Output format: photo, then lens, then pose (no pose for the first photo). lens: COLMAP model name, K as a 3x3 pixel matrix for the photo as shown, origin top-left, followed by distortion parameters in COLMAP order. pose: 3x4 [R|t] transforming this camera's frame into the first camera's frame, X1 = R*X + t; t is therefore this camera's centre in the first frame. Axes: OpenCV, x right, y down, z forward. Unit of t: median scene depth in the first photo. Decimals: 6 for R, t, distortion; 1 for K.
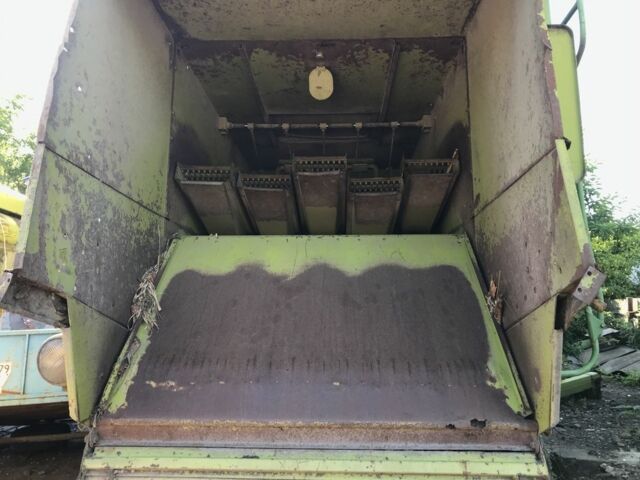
lens RADIAL K [[515.6, 0, 320.9], [0, 515.6, 240.0], [0, 0, 1]] dist [0.006496, -0.024465]
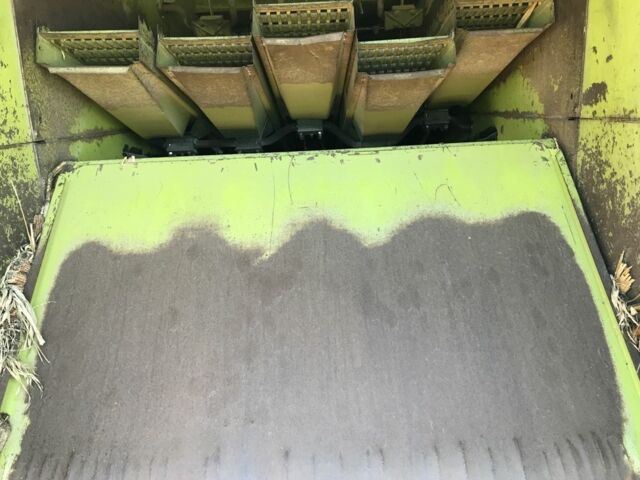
lens RADIAL K [[515.6, 0, 318.7], [0, 515.6, 240.7], [0, 0, 1]] dist [0.006496, -0.024465]
pose [[0.997985, -0.053491, 0.034122, -0.020385], [0.035986, 0.920140, 0.389933, -0.165441], [-0.052255, -0.387919, 0.920211, 0.469259]]
